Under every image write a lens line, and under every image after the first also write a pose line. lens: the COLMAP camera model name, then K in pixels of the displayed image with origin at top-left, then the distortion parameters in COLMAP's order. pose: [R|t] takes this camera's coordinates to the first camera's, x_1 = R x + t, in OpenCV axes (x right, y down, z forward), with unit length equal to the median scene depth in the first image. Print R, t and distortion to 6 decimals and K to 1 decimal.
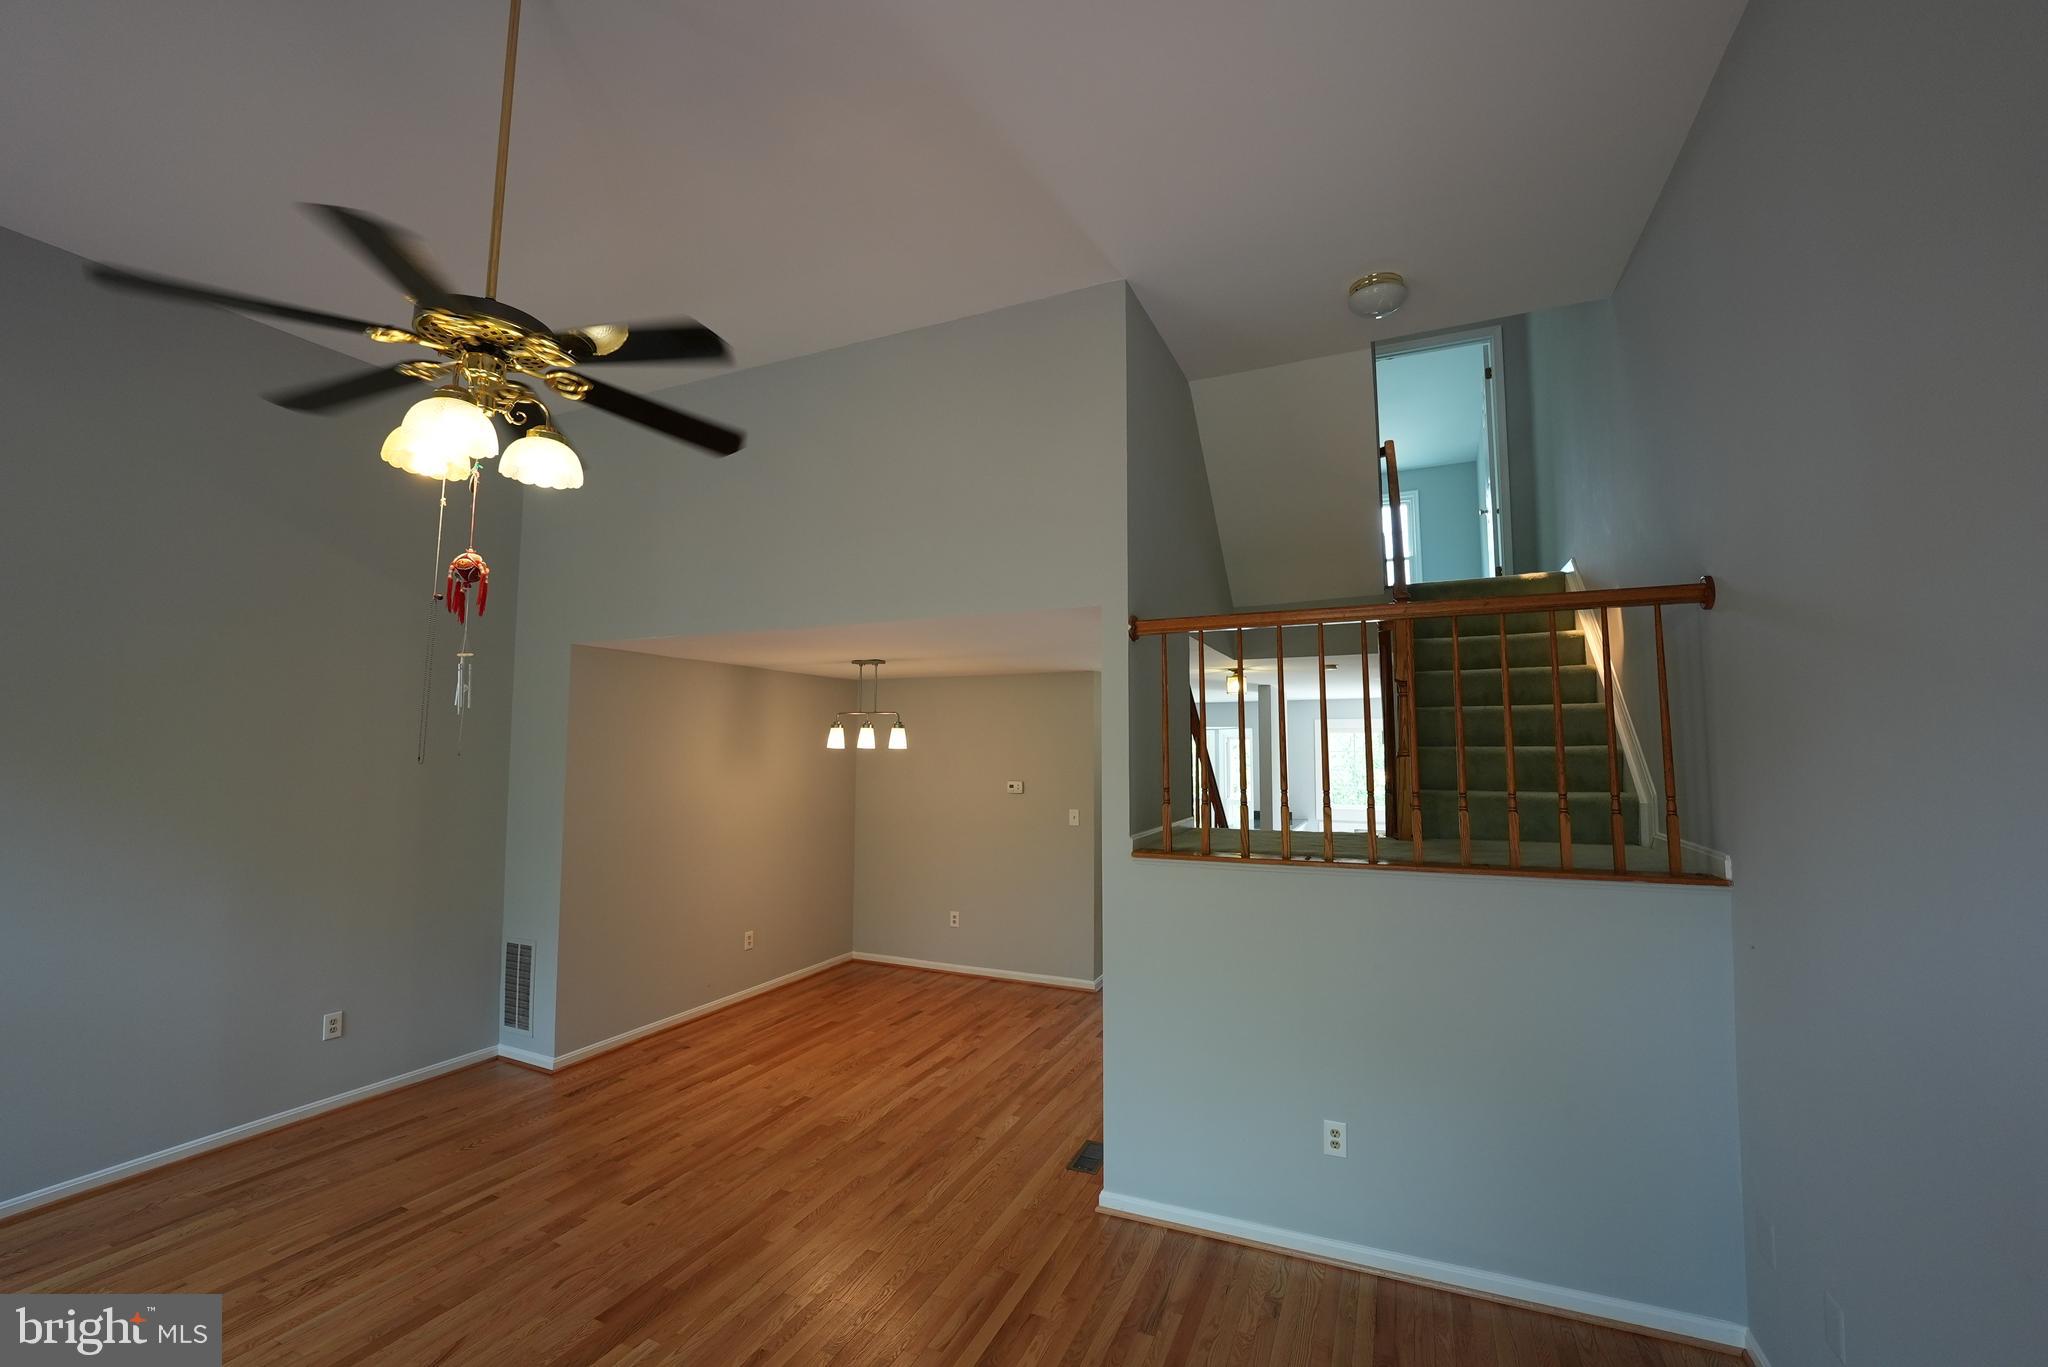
lens RADIAL K [[837.8, 0, 1021.5], [0, 837.8, 680.6], [0, 0, 1]] dist [-0.034554, 0.005295]
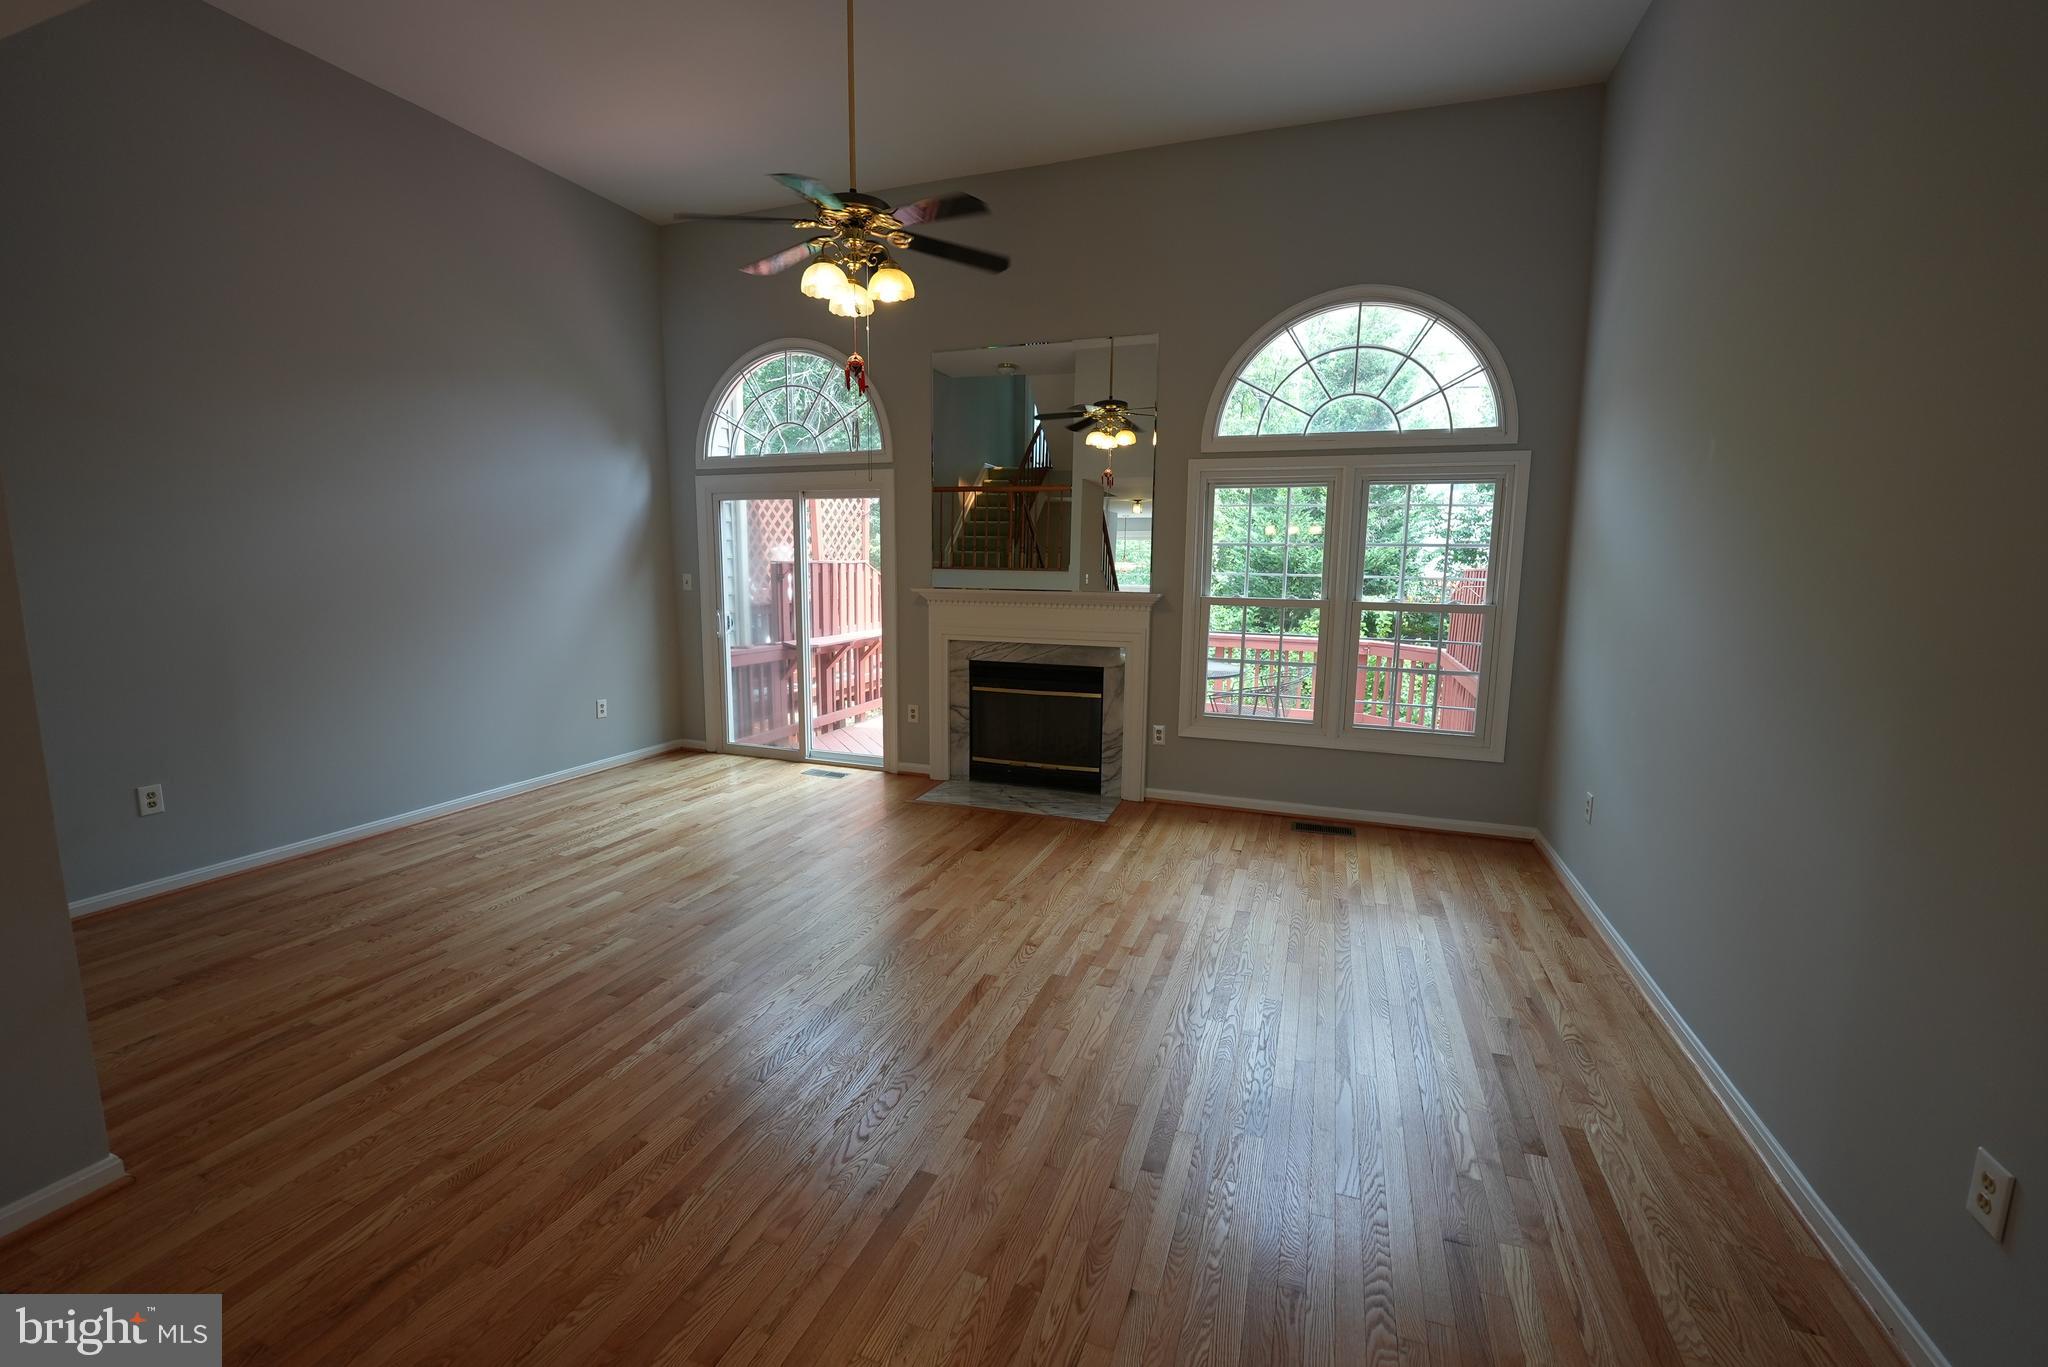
lens RADIAL K [[837.8, 0, 1025.1], [0, 837.8, 667.7], [0, 0, 1]] dist [-0.034554, 0.005295]
pose [[-0.997305, -0.006195, -0.073103, -0.459636], [-0.009718, 0.998803, 0.047938, 0.211123], [0.072719, 0.048520, -0.996172, 1.467448]]
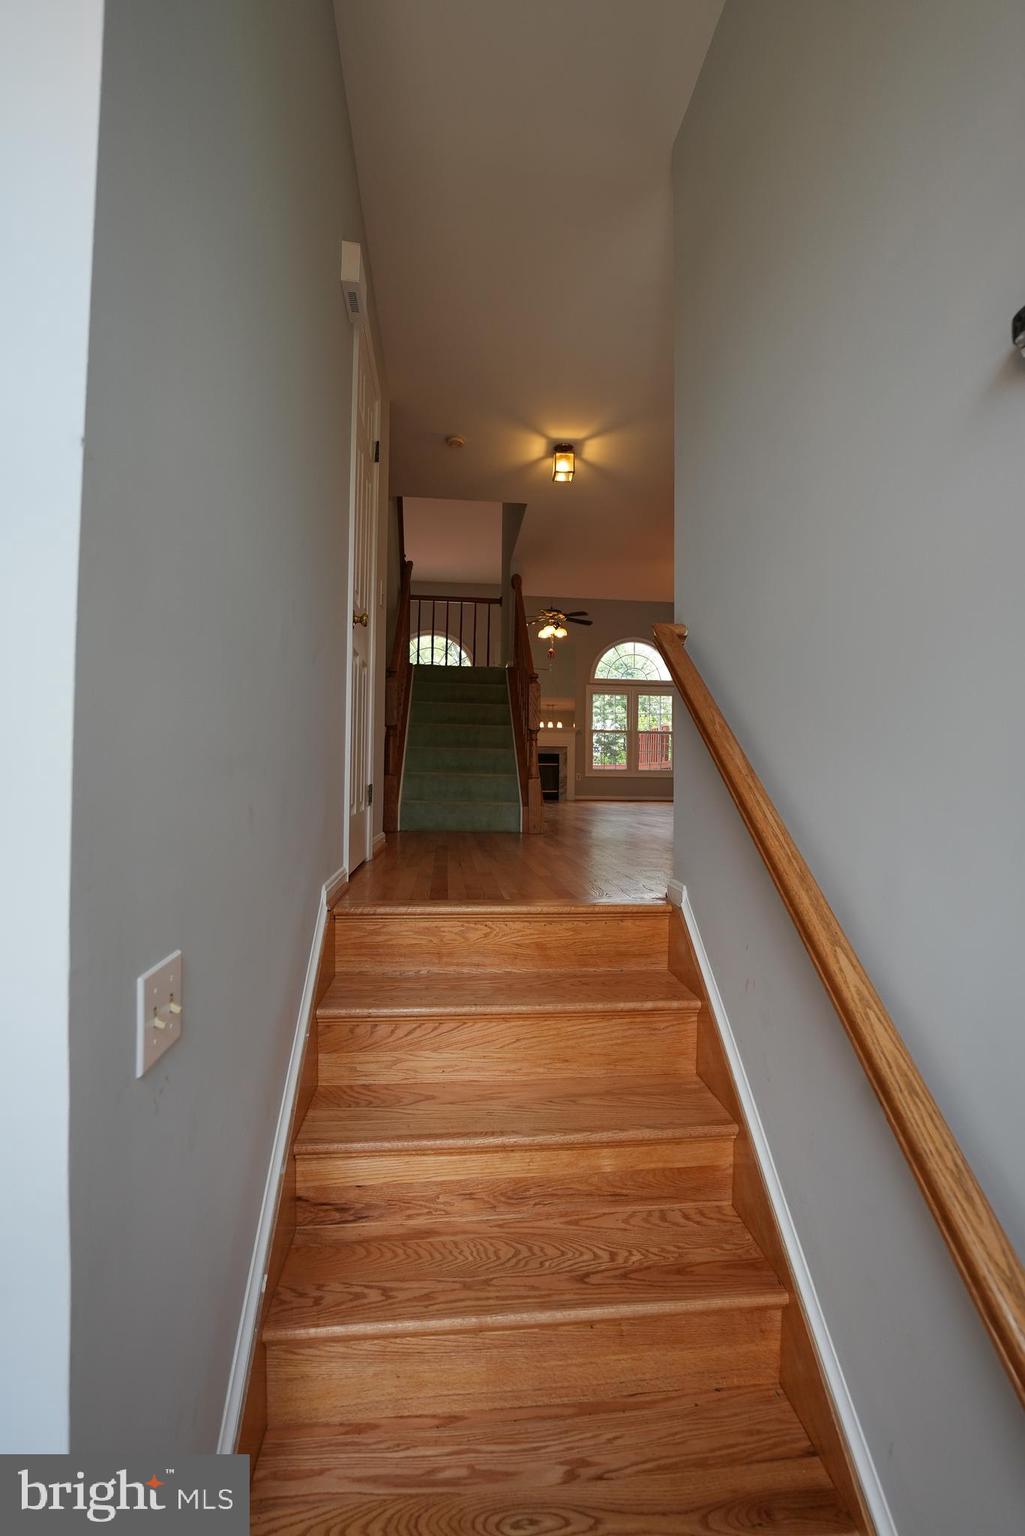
lens RADIAL K [[628.4, 0, 509.2], [0, 628.4, 771.9], [0, 0, 1]] dist [-0.034554, 0.005295]
pose [[-0.868163, -0.017440, -0.495972, 1.057234], [0.027153, 0.996216, -0.082561, 0.614880], [0.495535, -0.085143, -0.864405, 2.601670]]
